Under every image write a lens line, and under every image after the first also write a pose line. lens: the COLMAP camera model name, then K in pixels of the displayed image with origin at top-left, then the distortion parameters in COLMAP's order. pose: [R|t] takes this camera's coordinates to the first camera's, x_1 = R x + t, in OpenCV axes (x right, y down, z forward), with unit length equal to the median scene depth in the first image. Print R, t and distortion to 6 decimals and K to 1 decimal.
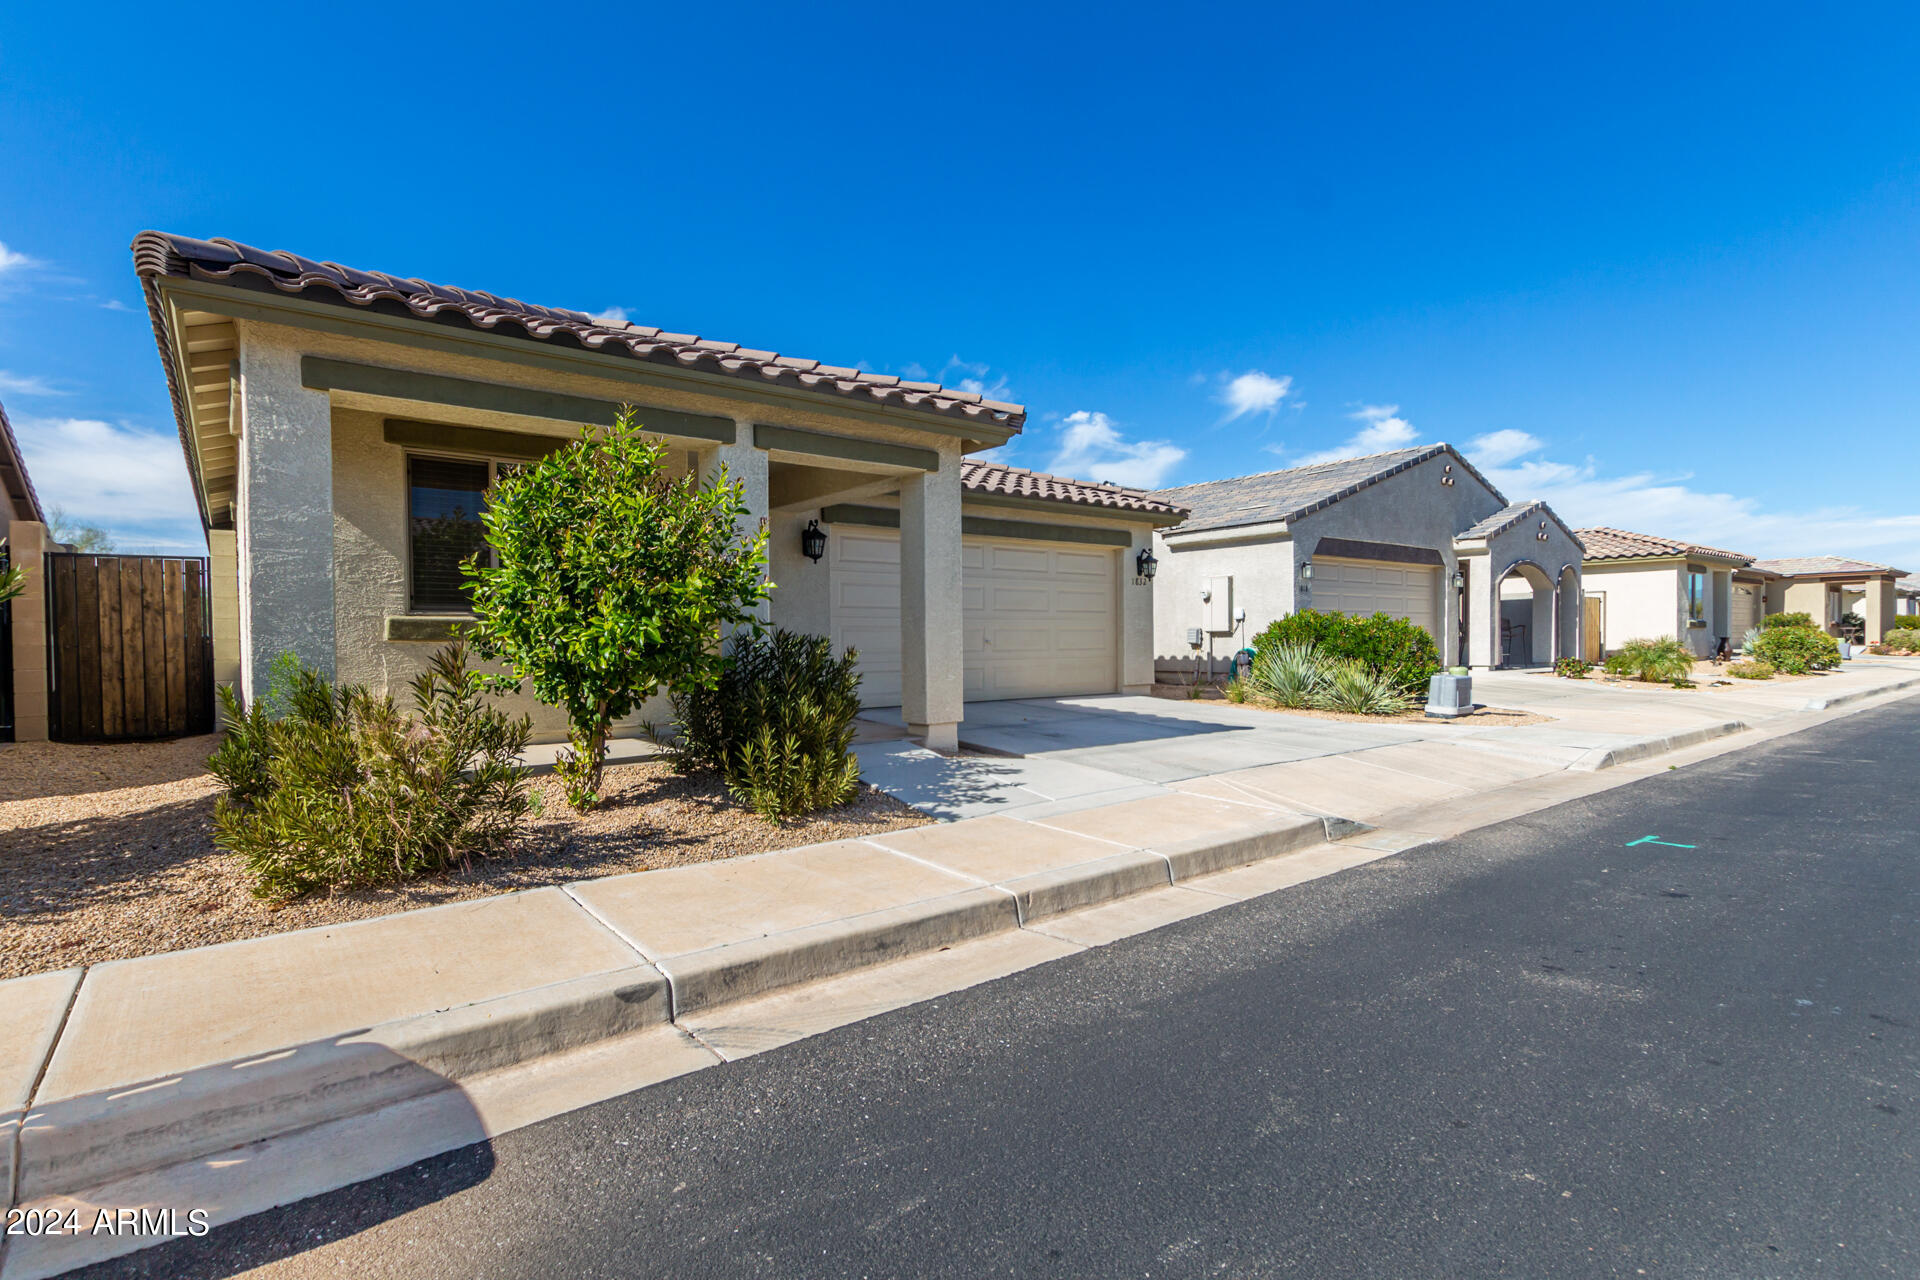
lens RADIAL K [[923.4, 0, 959.5], [0, 923.4, 644.2], [0, 0, 1]] dist [0.005776, 0.000572]
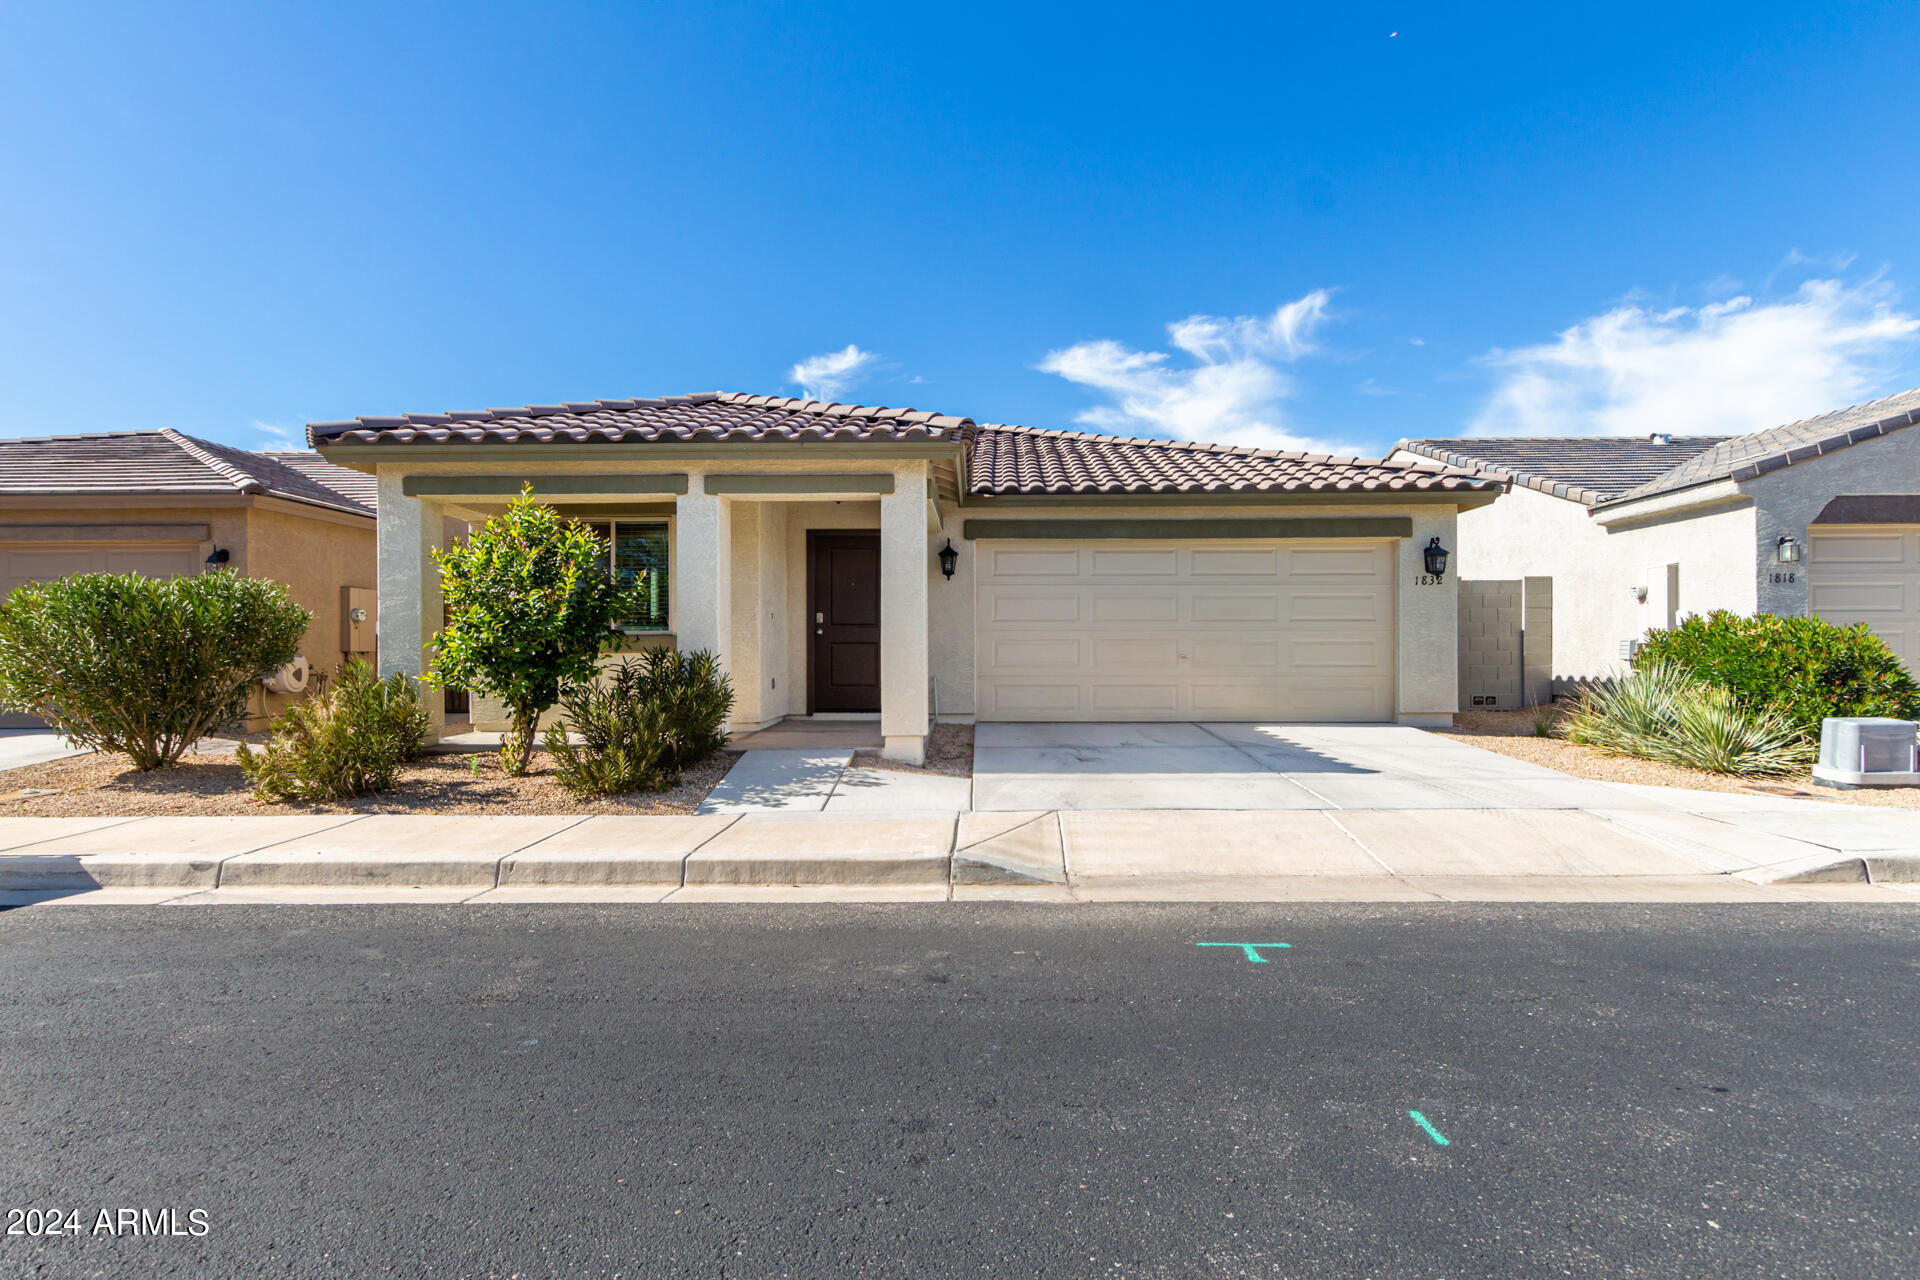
lens RADIAL K [[997.2, 0, 959.8], [0, 997.2, 641.6], [0, 0, 1]] dist [0.001897, 0.000851]
pose [[0.774834, 0.000447, -0.632164, 0.471184], [-0.007121, 0.999942, -0.008020, -0.007539], [0.632124, 0.010715, 0.774793, 0.112956]]
